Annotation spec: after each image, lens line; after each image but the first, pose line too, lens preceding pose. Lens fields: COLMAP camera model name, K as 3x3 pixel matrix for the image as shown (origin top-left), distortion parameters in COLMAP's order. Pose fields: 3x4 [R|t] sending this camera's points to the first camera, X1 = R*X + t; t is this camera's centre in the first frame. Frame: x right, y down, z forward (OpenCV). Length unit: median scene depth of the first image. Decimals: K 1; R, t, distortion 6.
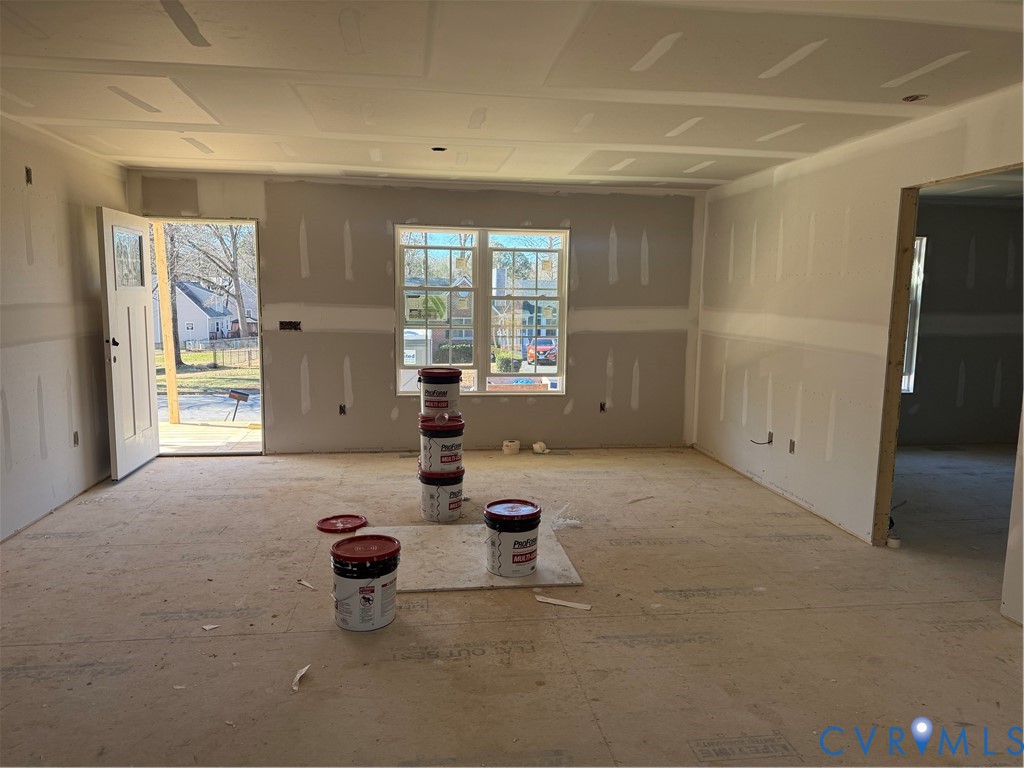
lens RADIAL K [[724.1, 0, 511.0], [0, 724.1, 382.2], [0, 0, 1]] dist [0.042621, -0.046035]
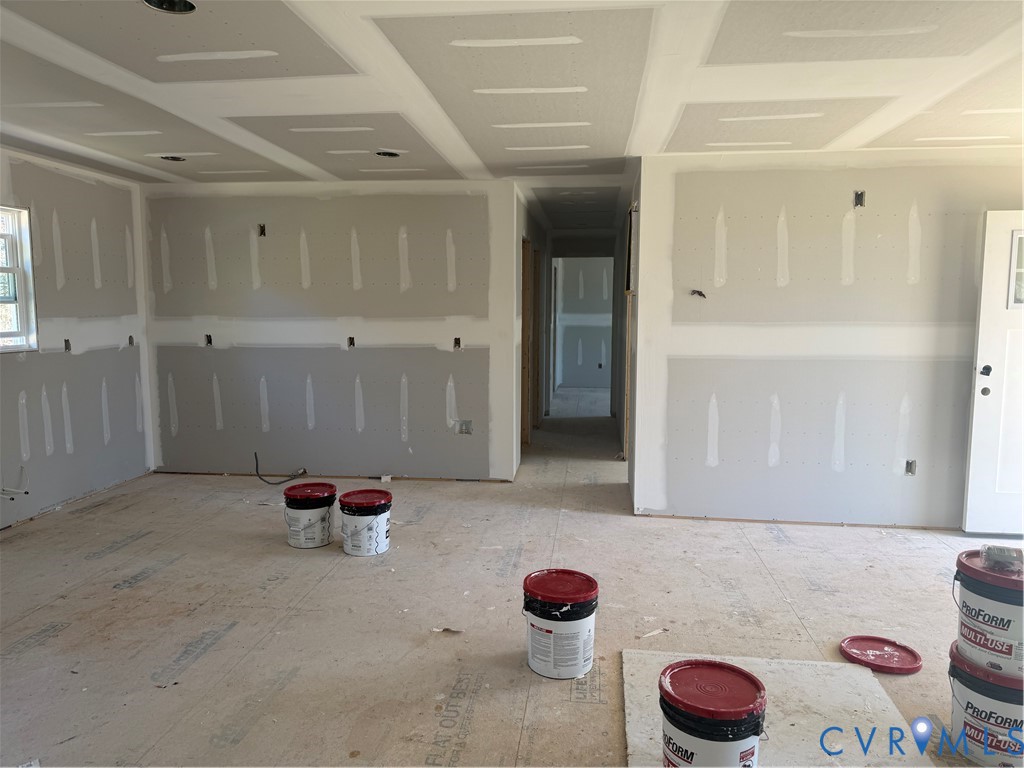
lens RADIAL K [[724.1, 0, 514.8], [0, 724.1, 379.7], [0, 0, 1]] dist [0.042621, -0.046035]
pose [[-0.265862, 0.080270, -0.960663, 0.519945], [-0.123279, 0.985514, 0.116464, -0.096933], [0.956096, 0.149393, -0.252115, 0.885592]]
